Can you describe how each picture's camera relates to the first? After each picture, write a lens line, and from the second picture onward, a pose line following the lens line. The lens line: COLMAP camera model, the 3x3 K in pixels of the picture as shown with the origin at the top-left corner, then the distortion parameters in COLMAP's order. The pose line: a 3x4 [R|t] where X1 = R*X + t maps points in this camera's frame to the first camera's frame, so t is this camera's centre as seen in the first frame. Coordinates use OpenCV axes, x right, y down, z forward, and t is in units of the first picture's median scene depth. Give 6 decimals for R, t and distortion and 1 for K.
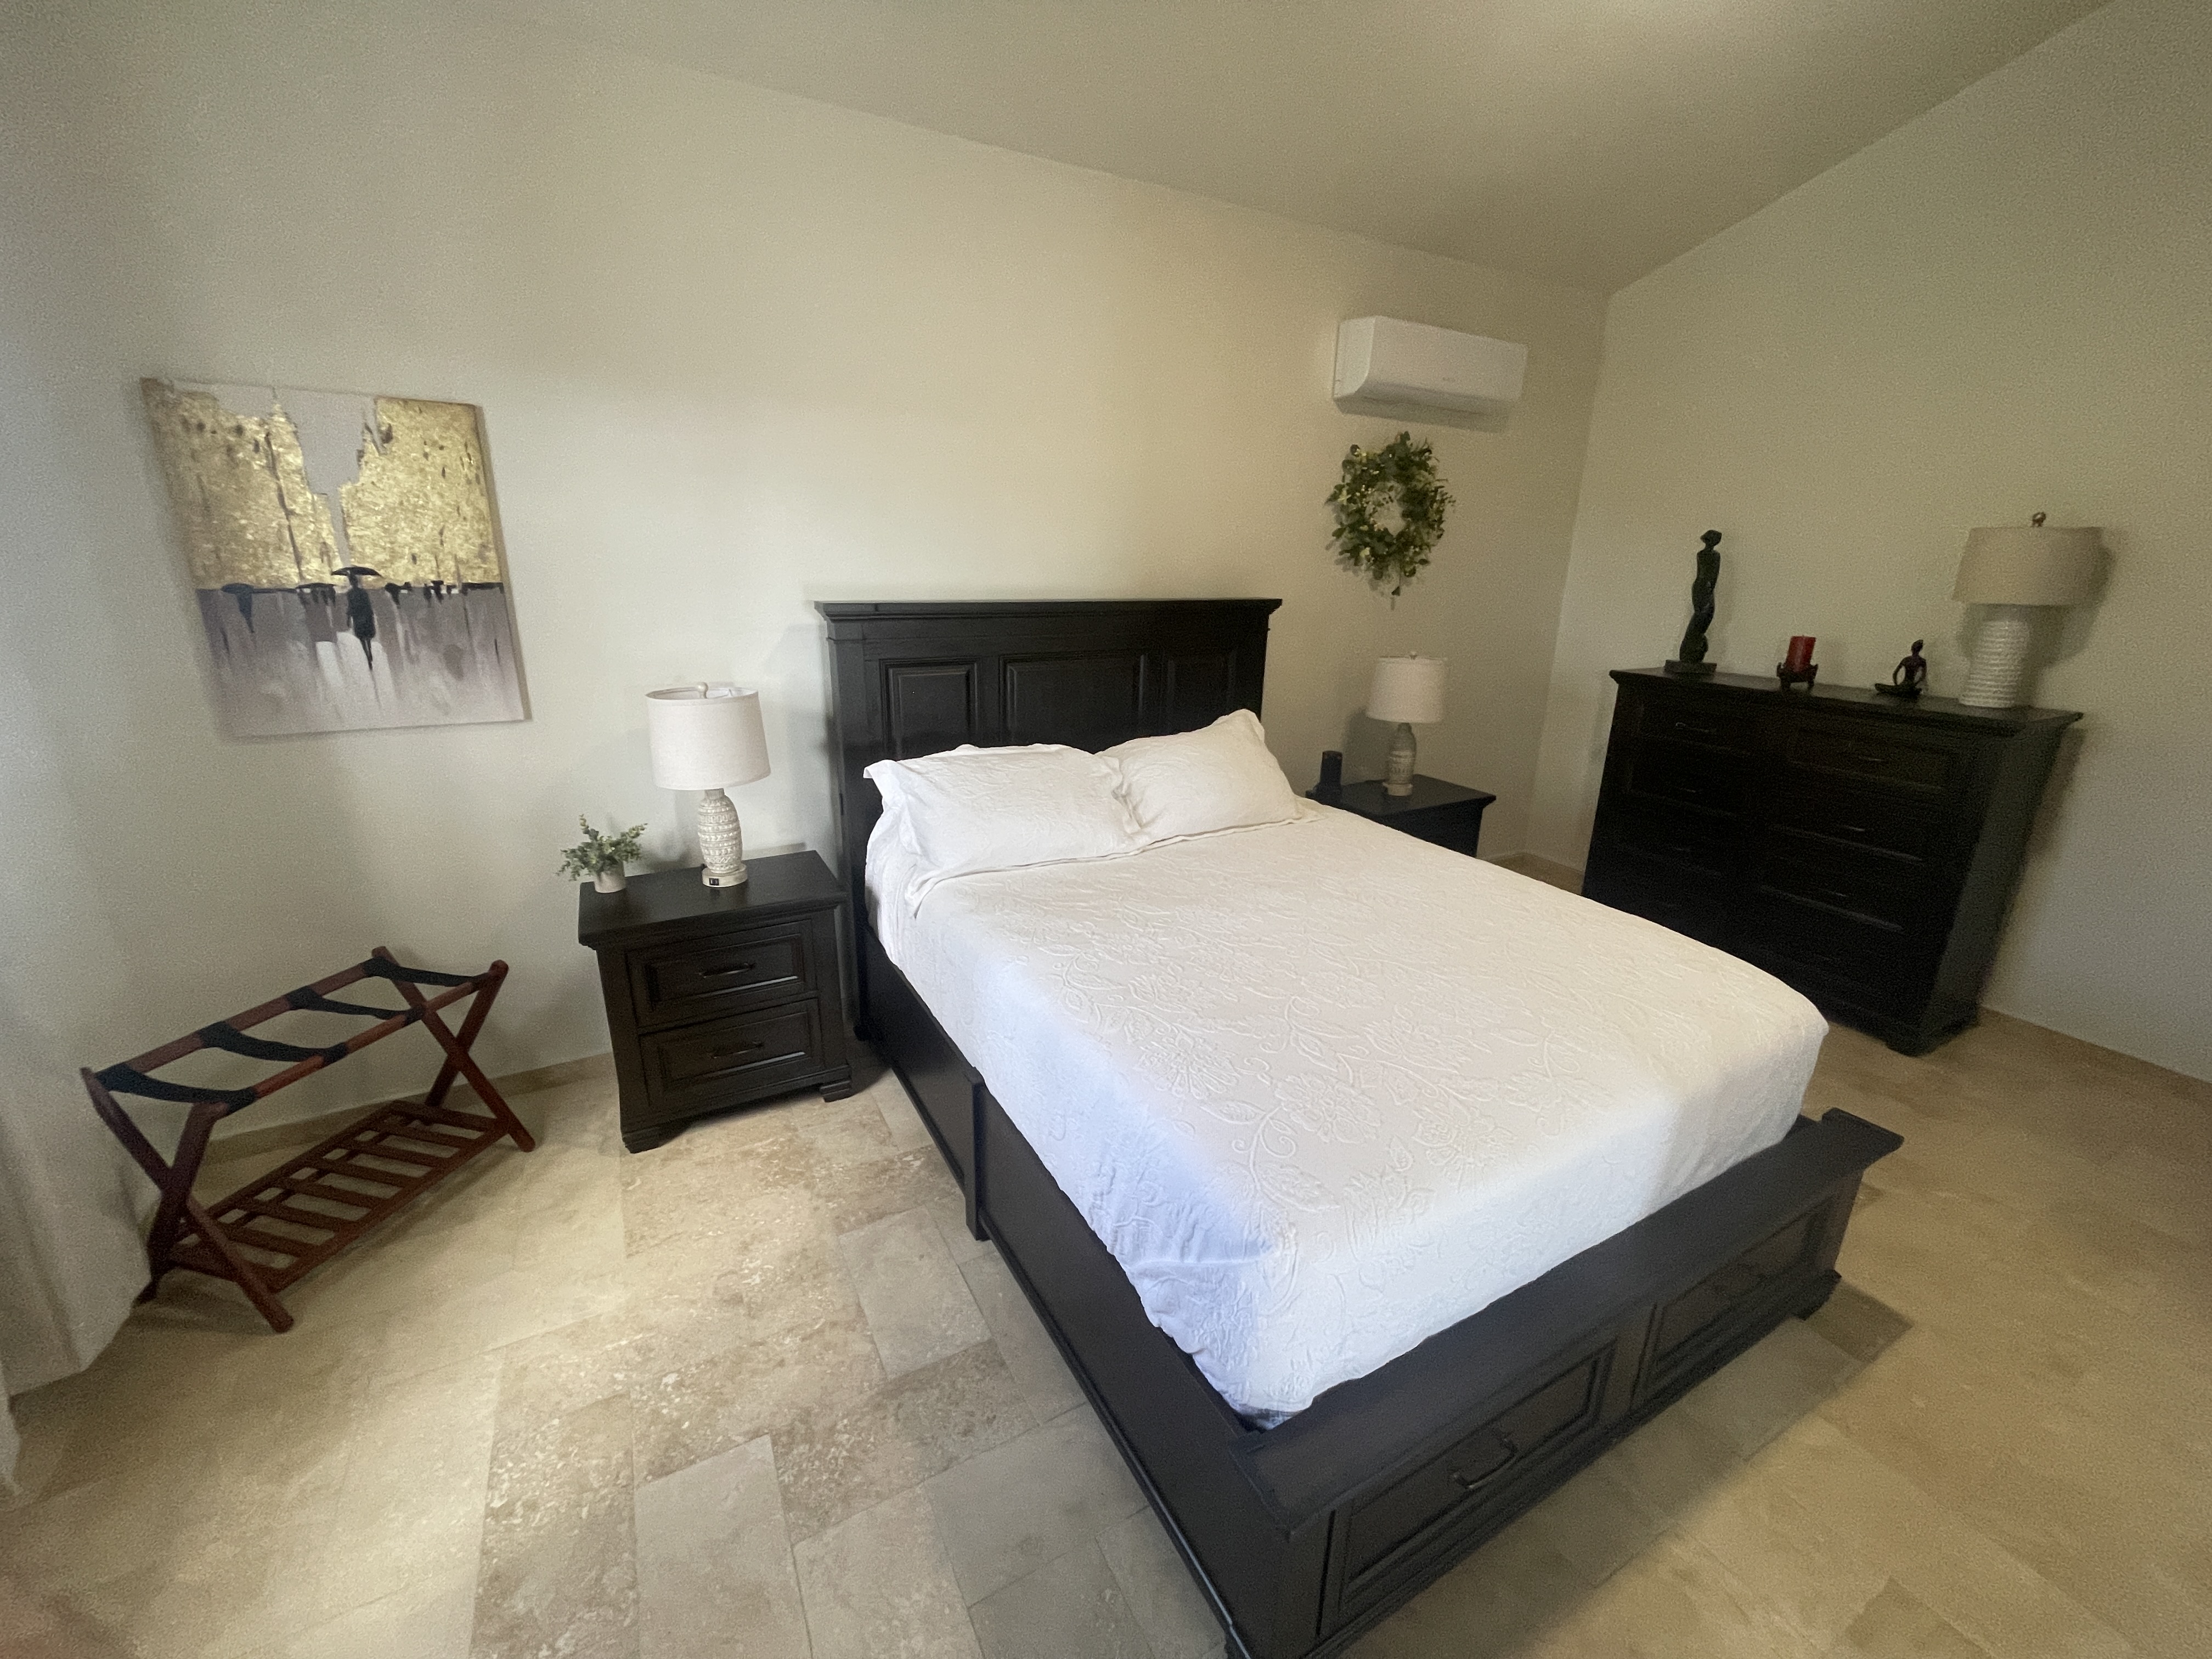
lens RADIAL K [[890.1, 0, 1098.8], [0, 890.1, 819.2], [0, 0, 1]] dist [-0.011772, -0.000223]
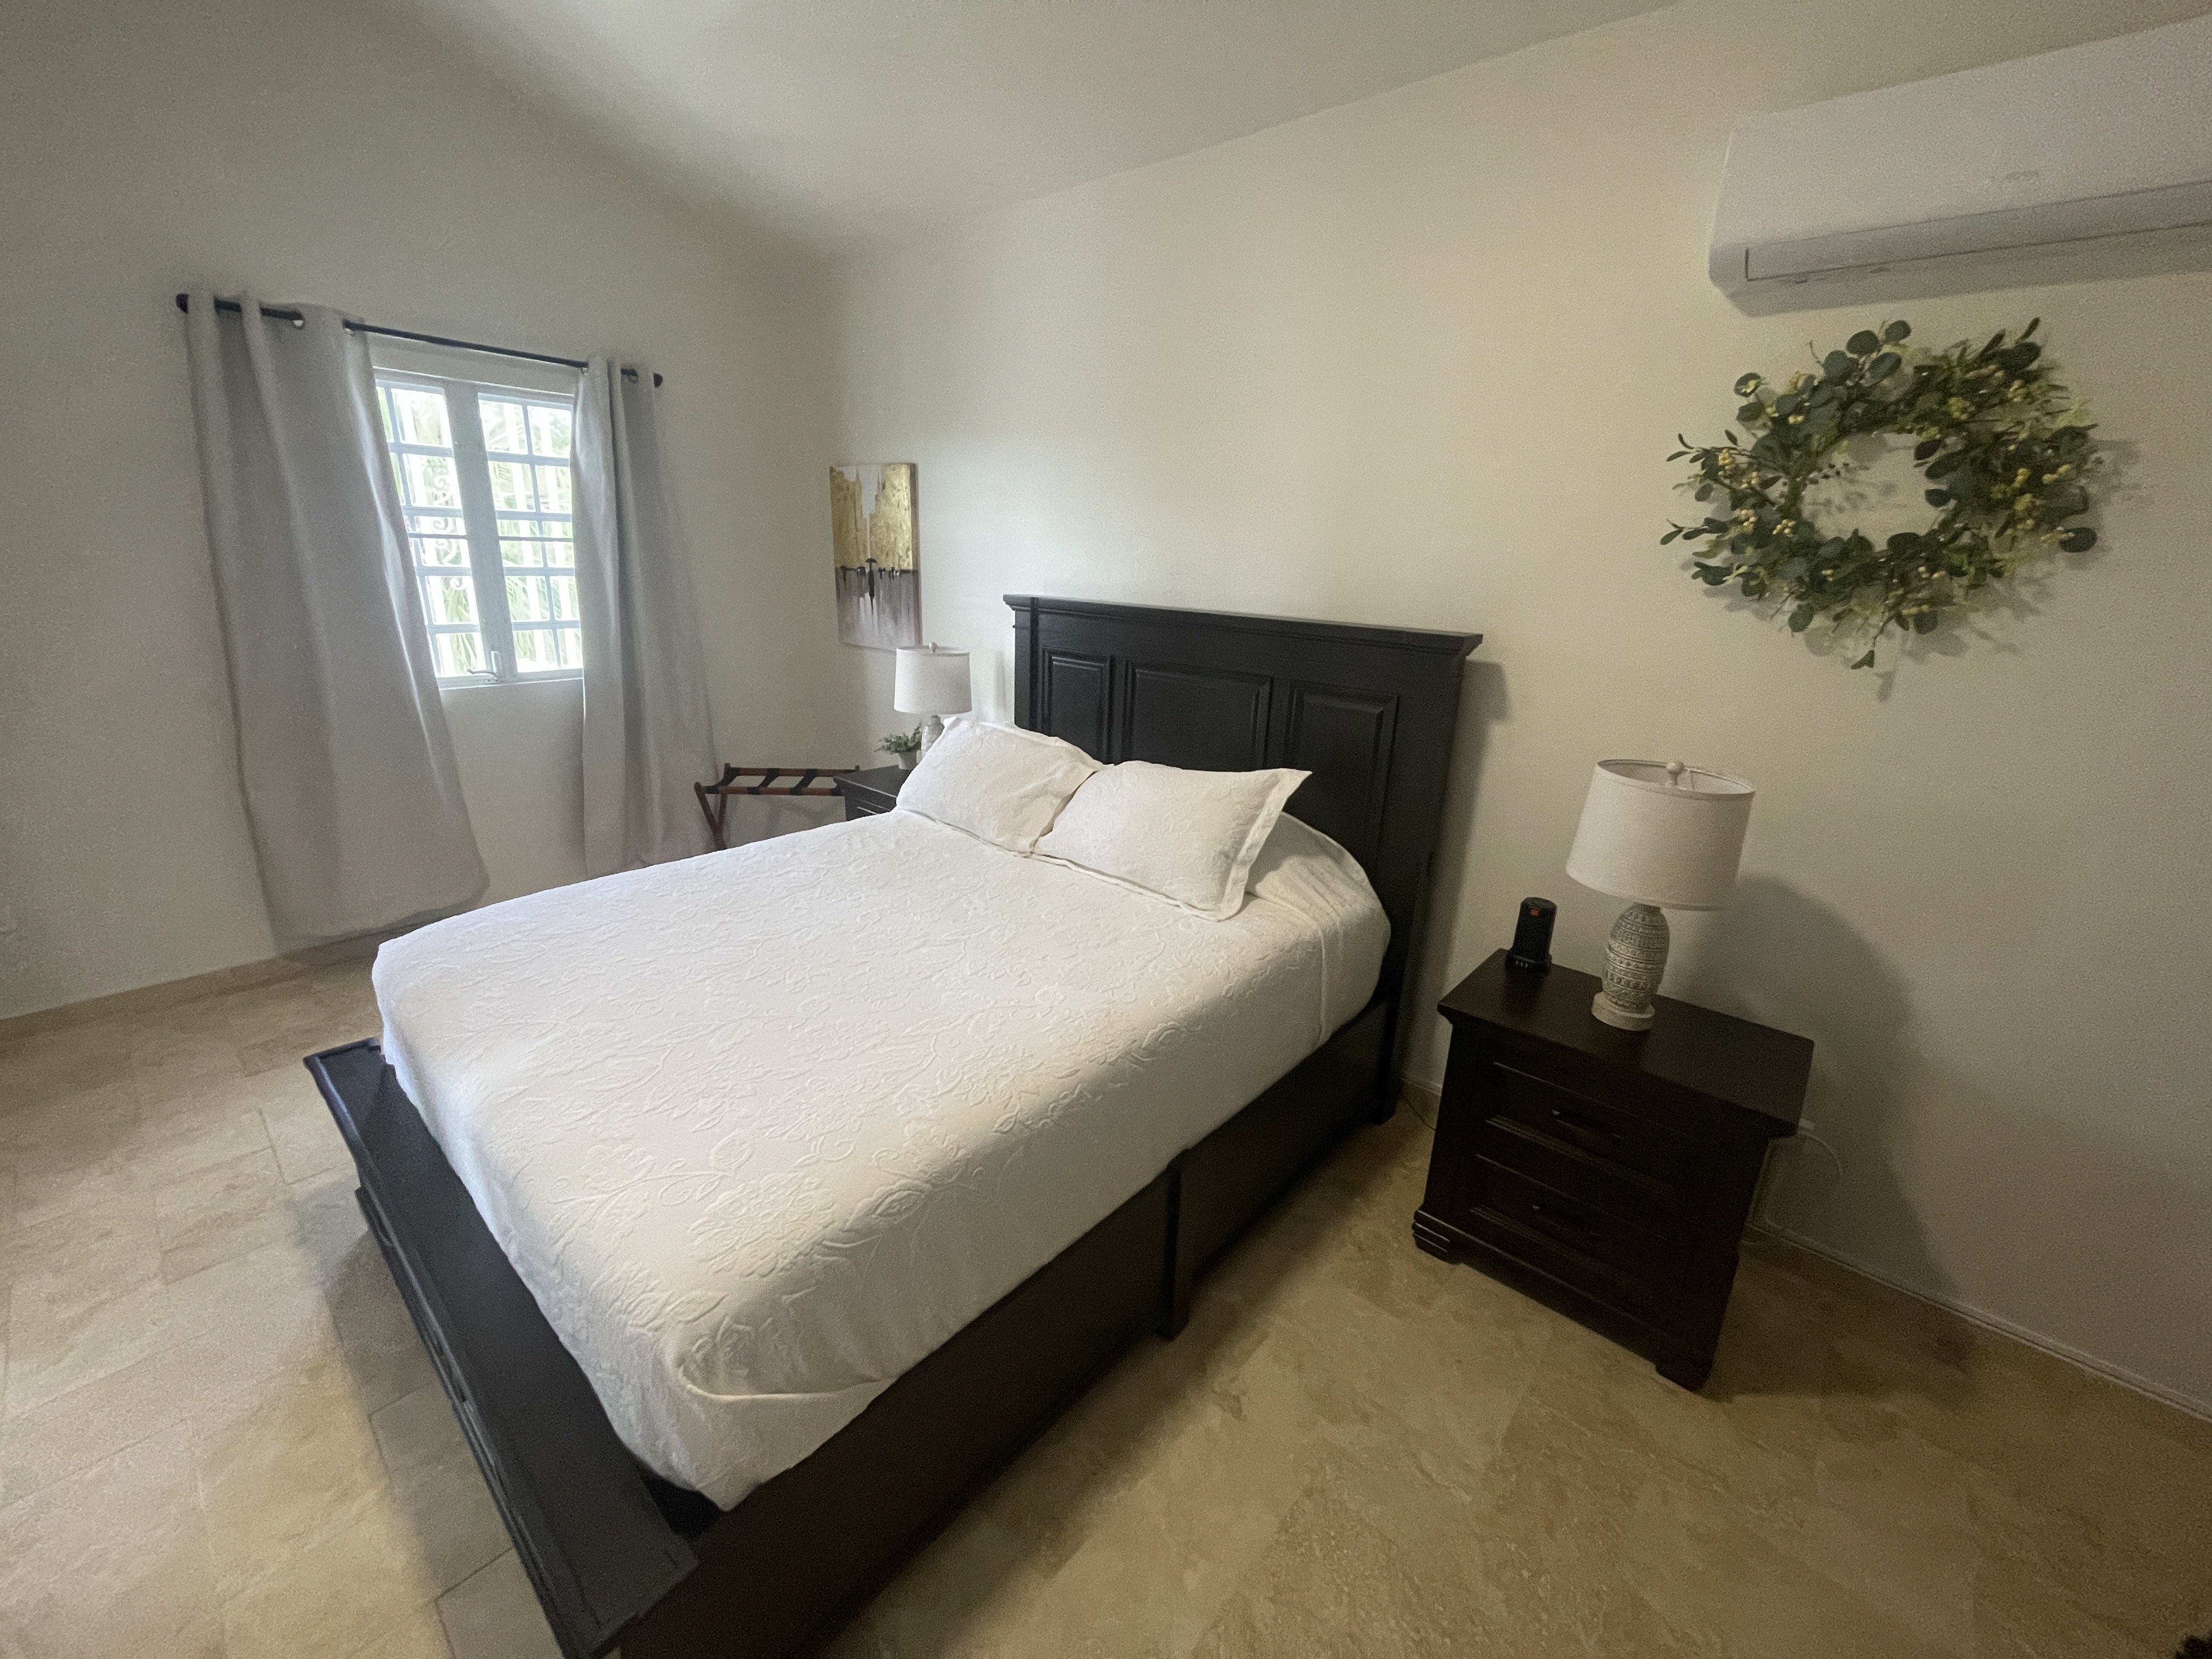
lens RADIAL K [[890.1, 0, 1098.8], [0, 890.1, 819.2], [0, 0, 1]] dist [-0.011772, -0.000223]
pose [[0.331980, 0.267834, -0.904464, 1.060769], [-0.304476, 0.937945, 0.165992, -0.211626], [0.892795, 0.220282, 0.392928, 0.759348]]
